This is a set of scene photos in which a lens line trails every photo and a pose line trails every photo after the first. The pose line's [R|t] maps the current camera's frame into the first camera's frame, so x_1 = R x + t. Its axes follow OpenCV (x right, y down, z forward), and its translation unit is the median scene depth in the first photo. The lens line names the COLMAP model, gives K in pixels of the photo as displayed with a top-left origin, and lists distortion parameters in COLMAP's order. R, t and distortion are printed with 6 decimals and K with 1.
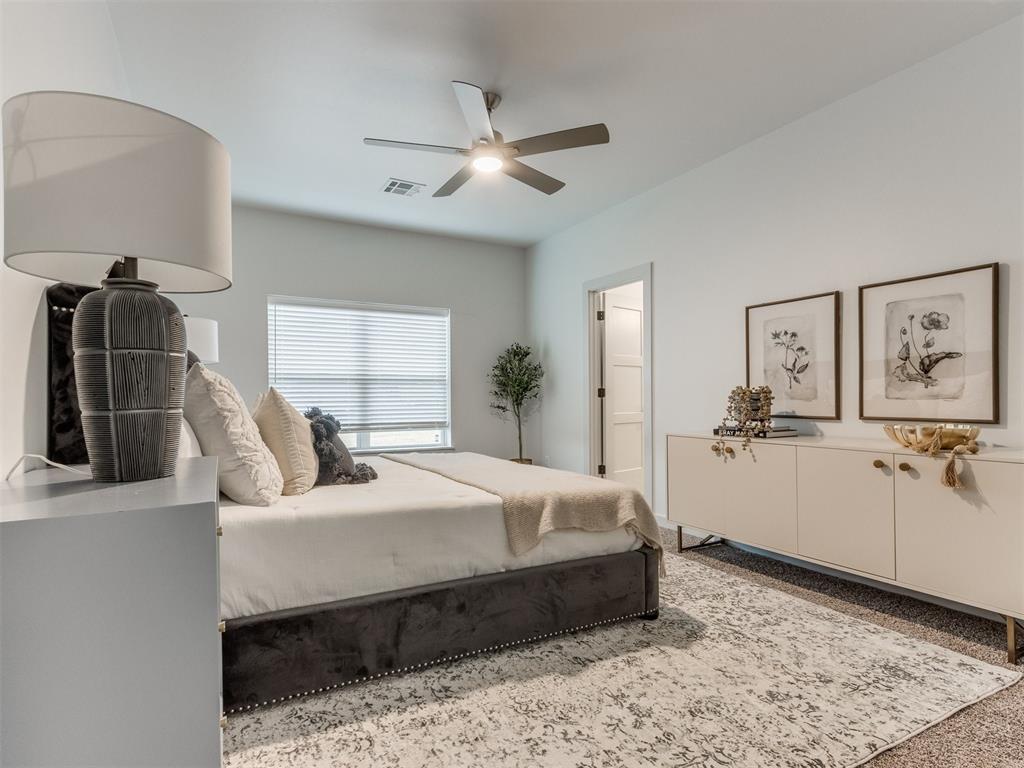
lens RADIAL K [[601.0, 0, 515.4], [0, 601.0, 416.0], [0, 0, 1]] dist [0.002249, 0.000983]
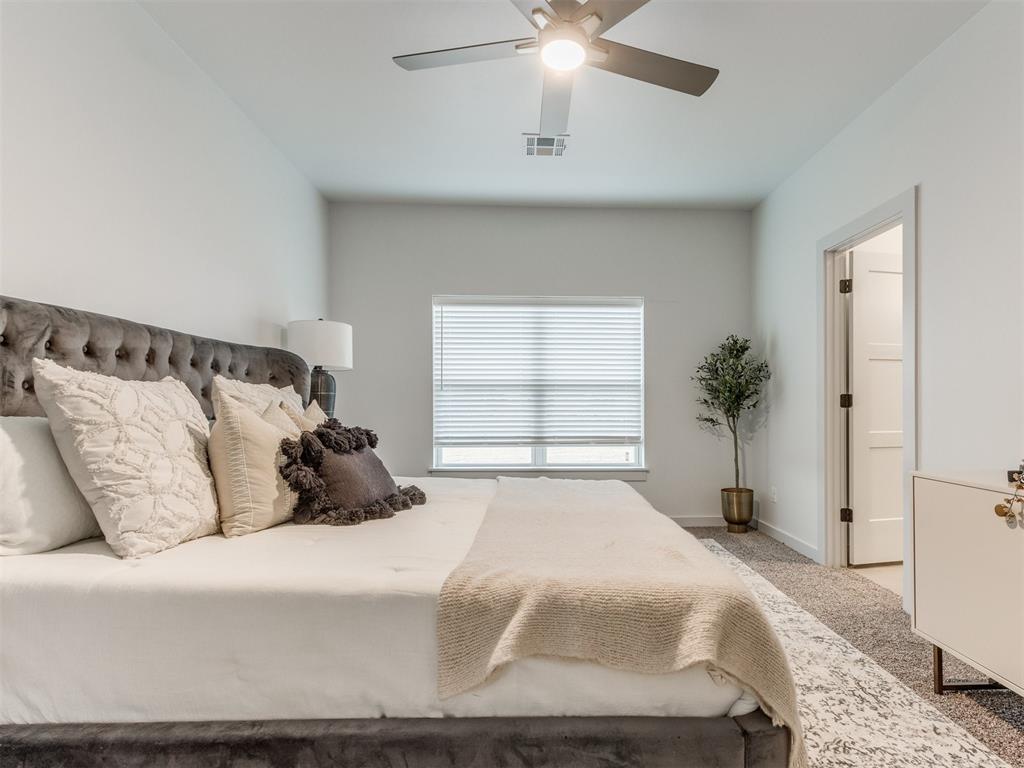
lens RADIAL K [[601.0, 0, 515.4], [0, 601.0, 416.0], [0, 0, 1]] dist [0.002249, 0.000983]
pose [[0.882364, 0.011393, -0.470429, 0.138399], [-0.018664, 0.999768, -0.010793, -0.007834], [0.470197, 0.018304, 0.882372, 0.242782]]
